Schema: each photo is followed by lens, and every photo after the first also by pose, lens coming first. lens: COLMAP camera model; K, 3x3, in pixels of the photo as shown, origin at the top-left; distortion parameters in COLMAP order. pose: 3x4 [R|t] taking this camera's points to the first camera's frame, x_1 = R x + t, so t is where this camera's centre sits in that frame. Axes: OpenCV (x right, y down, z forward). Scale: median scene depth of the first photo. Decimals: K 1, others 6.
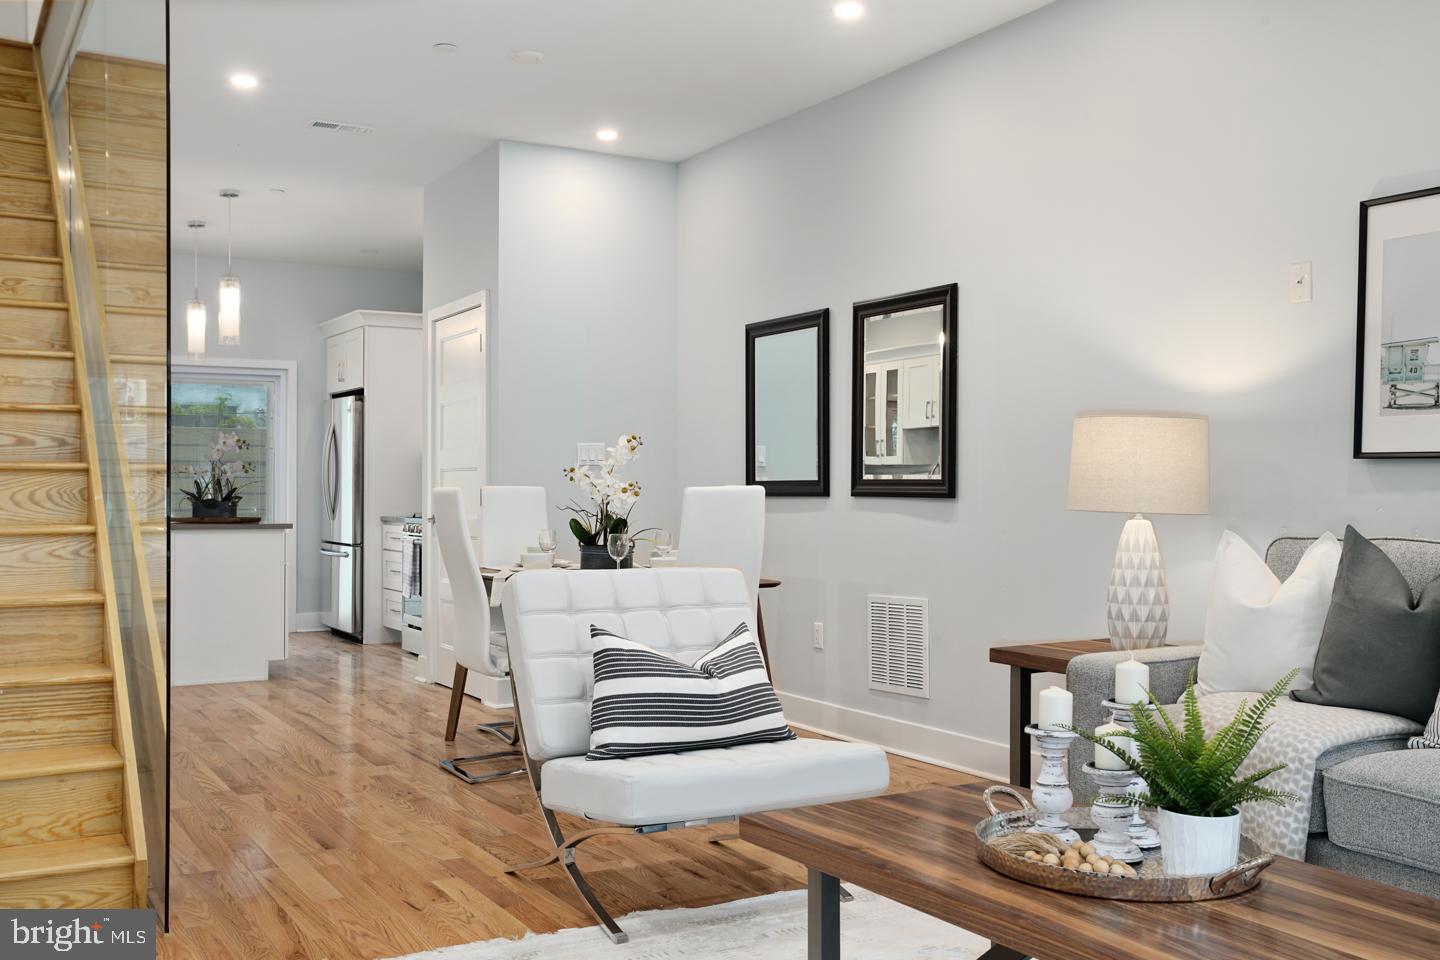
lens RADIAL K [[1409.8, 0, 720.3], [0, 1409.8, 482.8], [0, 0, 1]] dist [-0.014920, 0.000000]
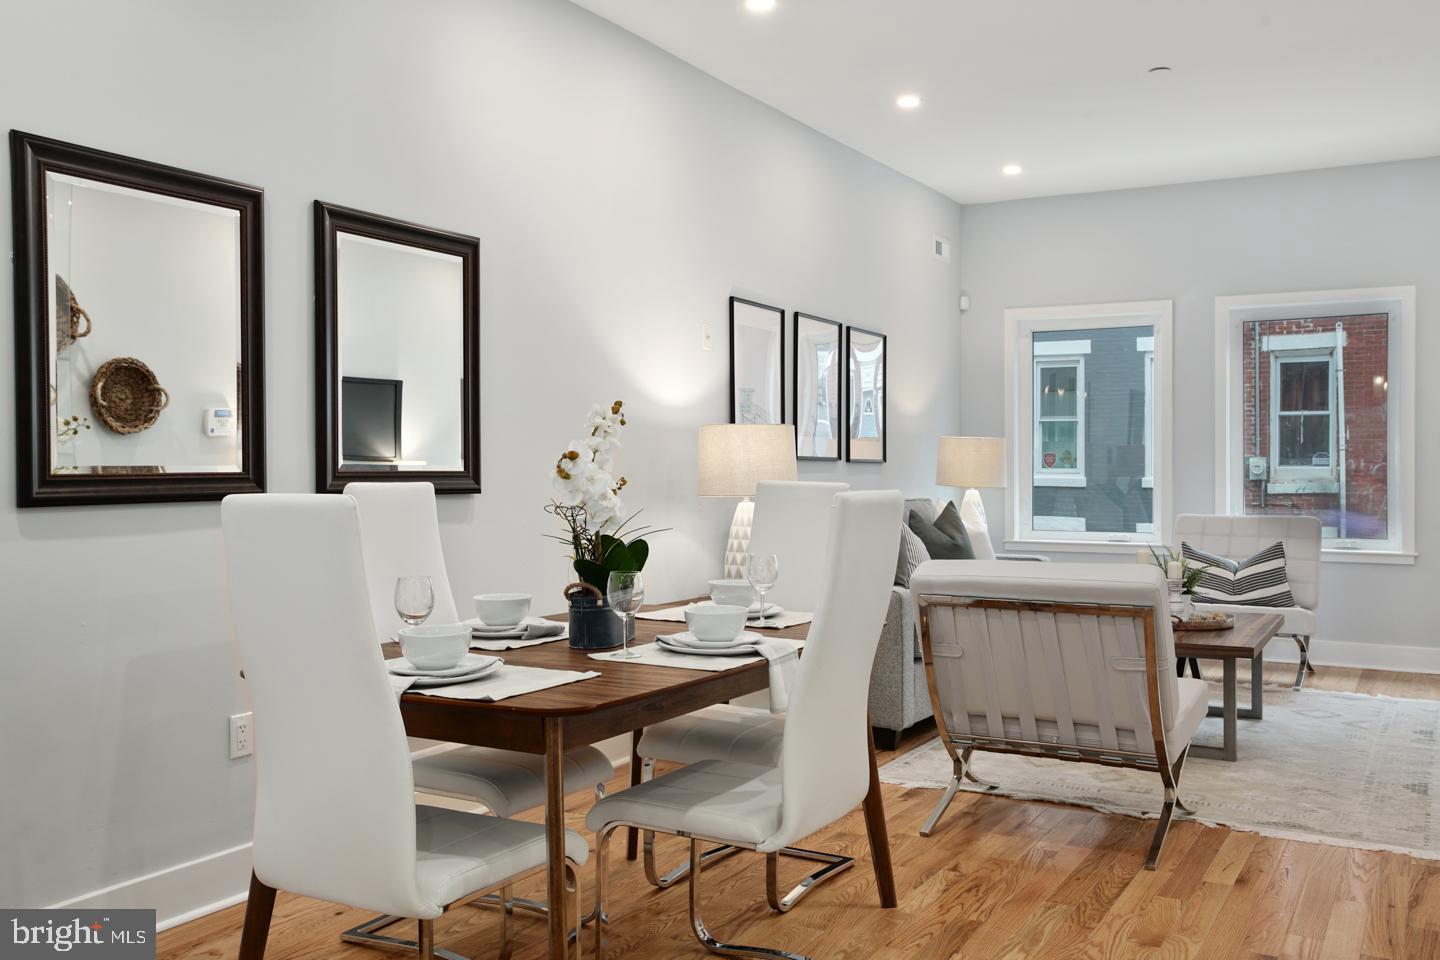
lens RADIAL K [[1311.7, 0, 719.1], [0, 1311.7, 476.2], [0, 0, 1]] dist [0.031307, 0.012768]
pose [[-0.516469, -0.010031, 0.856247, -0.711655], [-0.004561, 0.999949, 0.008963, -0.008653], [-0.856294, 0.000724, -0.516488, 1.569509]]
